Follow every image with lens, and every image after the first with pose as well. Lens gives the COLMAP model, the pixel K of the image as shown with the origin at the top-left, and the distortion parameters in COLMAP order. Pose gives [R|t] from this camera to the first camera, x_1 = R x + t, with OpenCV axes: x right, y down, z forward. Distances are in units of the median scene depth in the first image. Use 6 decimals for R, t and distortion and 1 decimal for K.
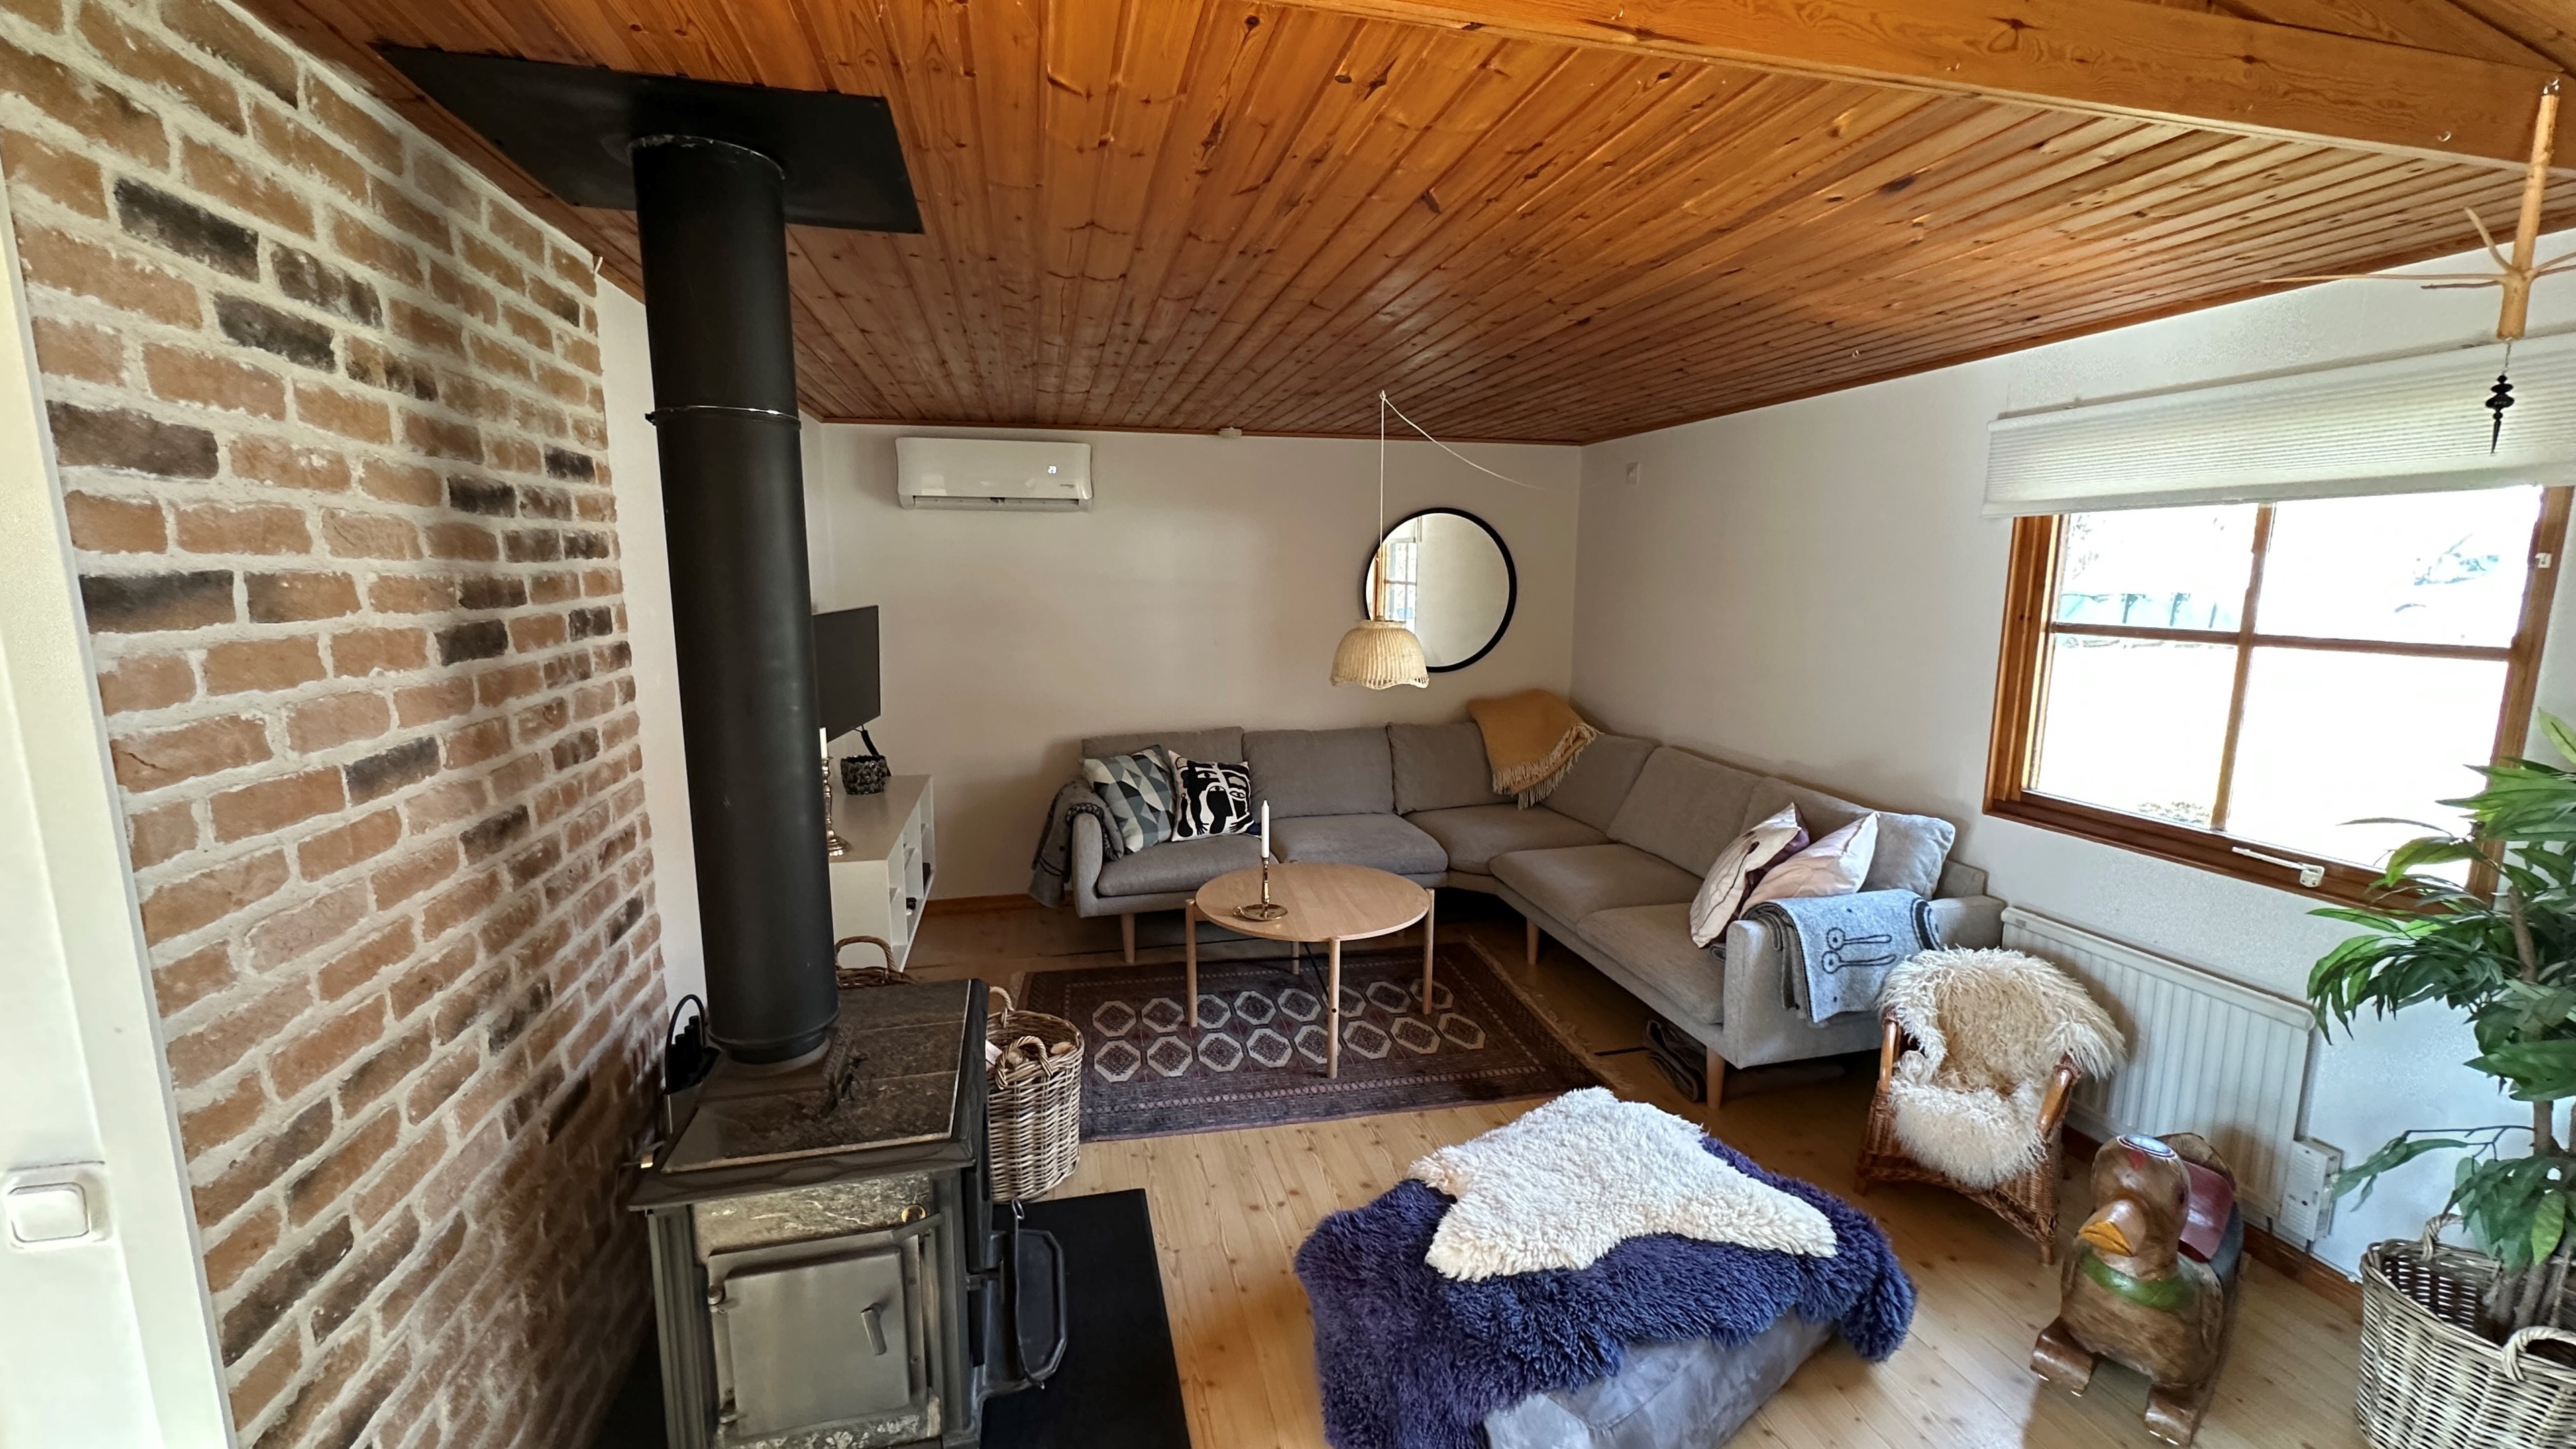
lens RADIAL K [[1027.1, 0, 1286.8], [0, 1027.1, 727.0], [0, 0, 1]] dist [-0.003982, -0.000038]
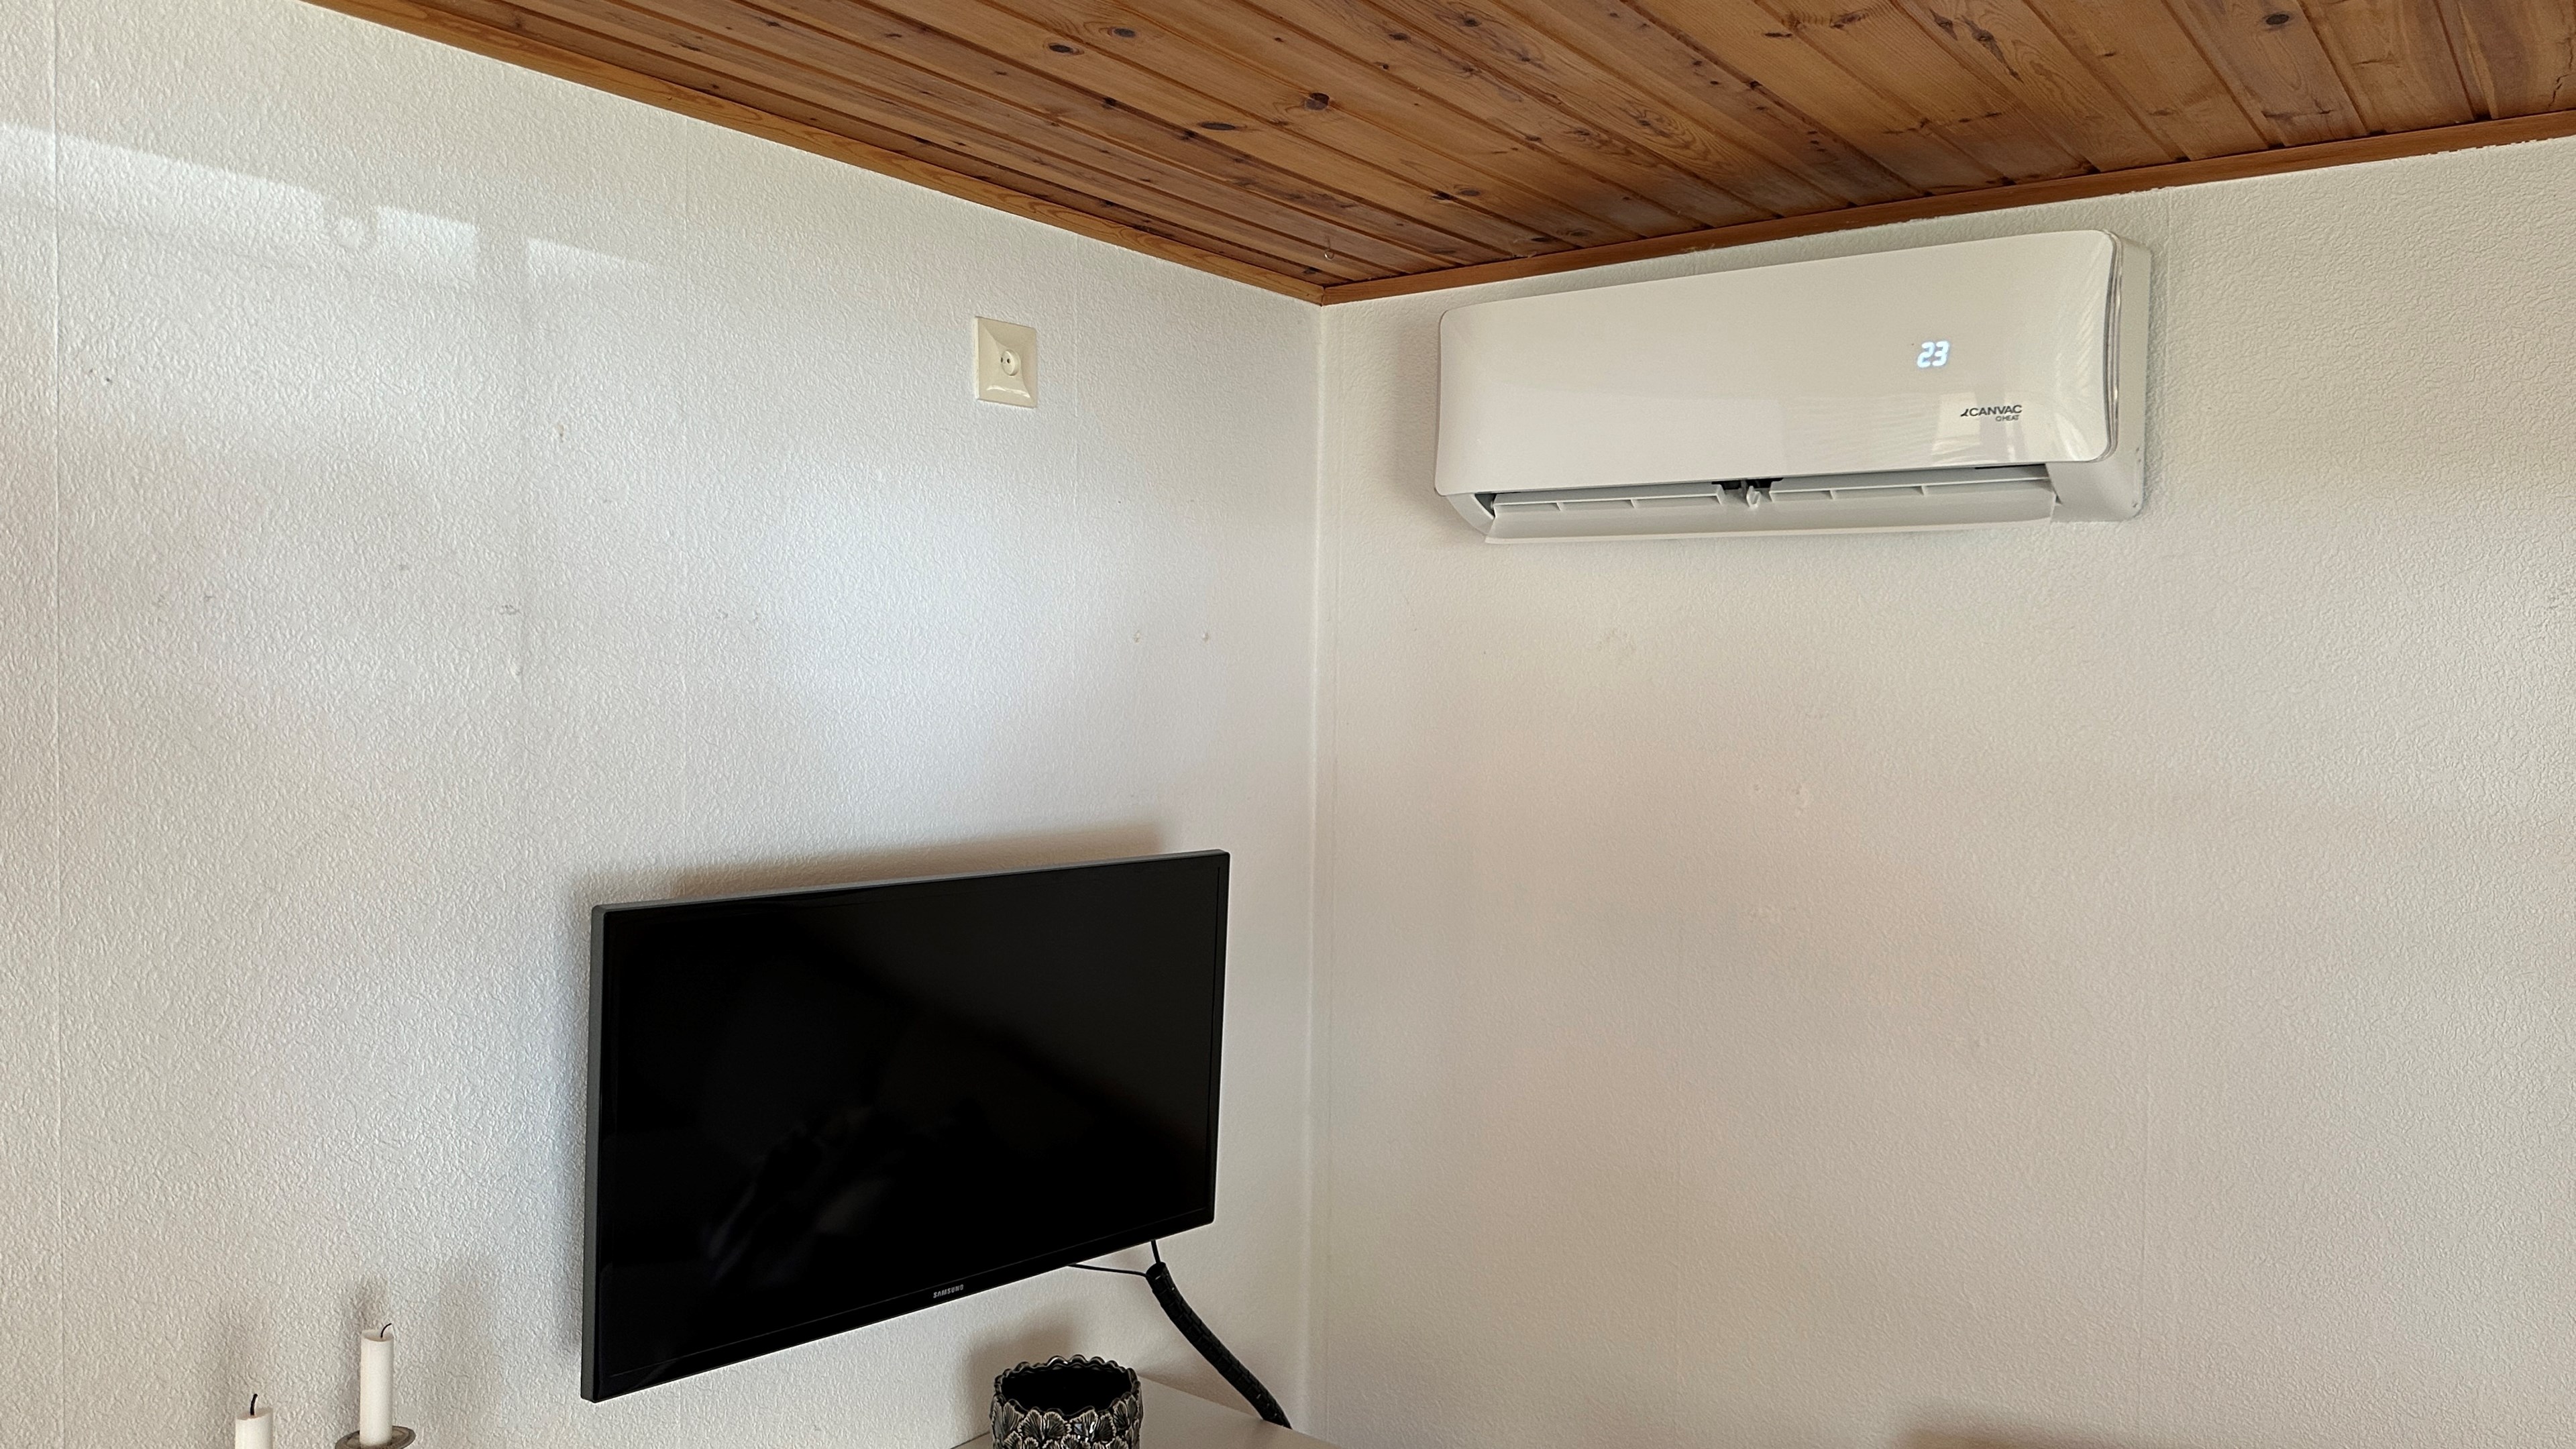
lens RADIAL K [[1793.4, 0, 1295.3], [0, 1793.4, 733.3], [0, 0, 1]] dist [0.056759, -0.068356]
pose [[0.631632, 0.034339, -0.774507, 0.042605], [-0.134153, 0.988789, -0.065566, -0.364171], [0.763573, 0.145317, 0.629158, 2.050579]]
